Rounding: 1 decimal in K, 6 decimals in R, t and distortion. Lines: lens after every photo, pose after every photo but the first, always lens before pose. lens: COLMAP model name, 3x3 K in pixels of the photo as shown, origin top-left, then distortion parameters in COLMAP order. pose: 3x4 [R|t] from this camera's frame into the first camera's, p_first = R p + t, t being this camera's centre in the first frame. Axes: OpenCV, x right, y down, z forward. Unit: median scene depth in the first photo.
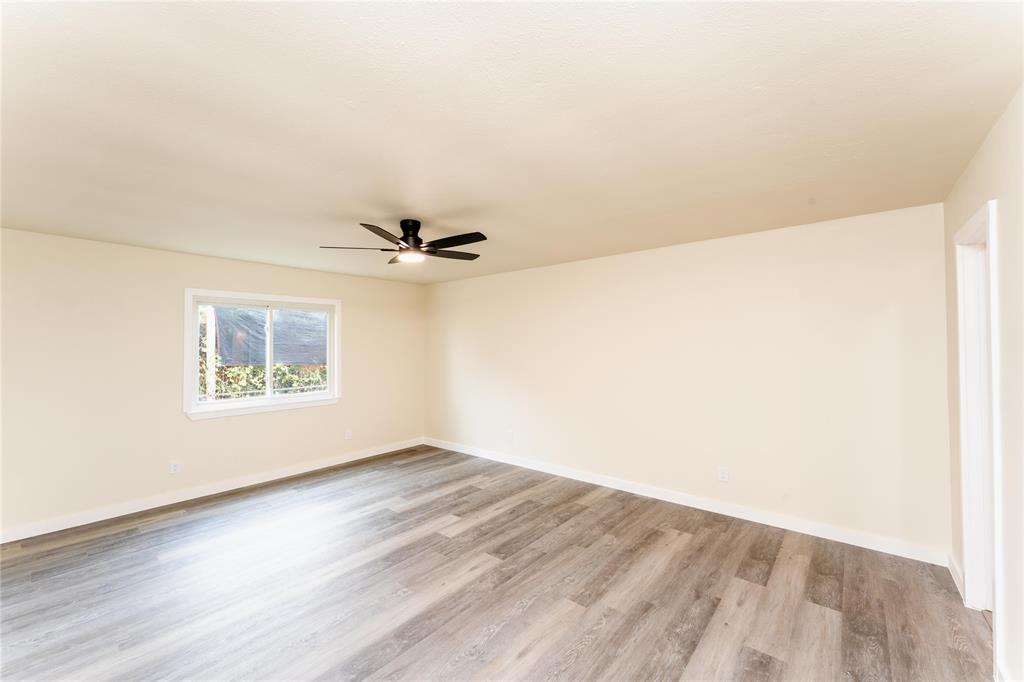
lens RADIAL K [[407.4, 0, 509.6], [0, 407.4, 339.8], [0, 0, 1]] dist [-0.001555, 0.000202]
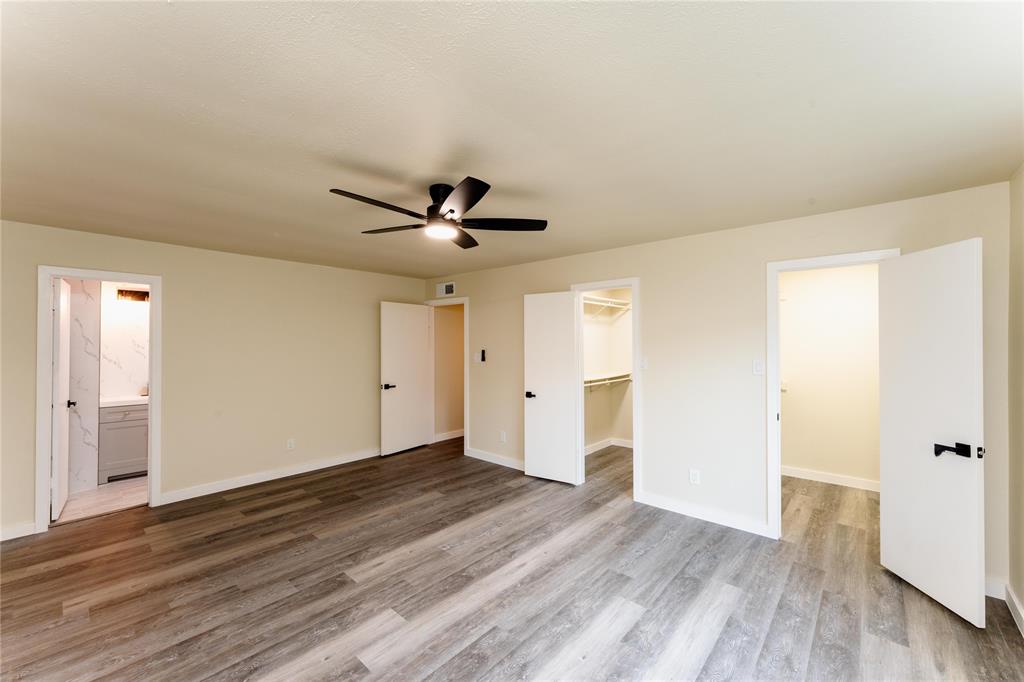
lens RADIAL K [[407.4, 0, 509.6], [0, 407.4, 339.8], [0, 0, 1]] dist [-0.001555, 0.000202]
pose [[-0.999624, 0.007180, 0.026453, -0.415357], [0.006559, 0.999702, -0.023513, 0.030393], [-0.026614, -0.023331, -0.999373, 1.887445]]
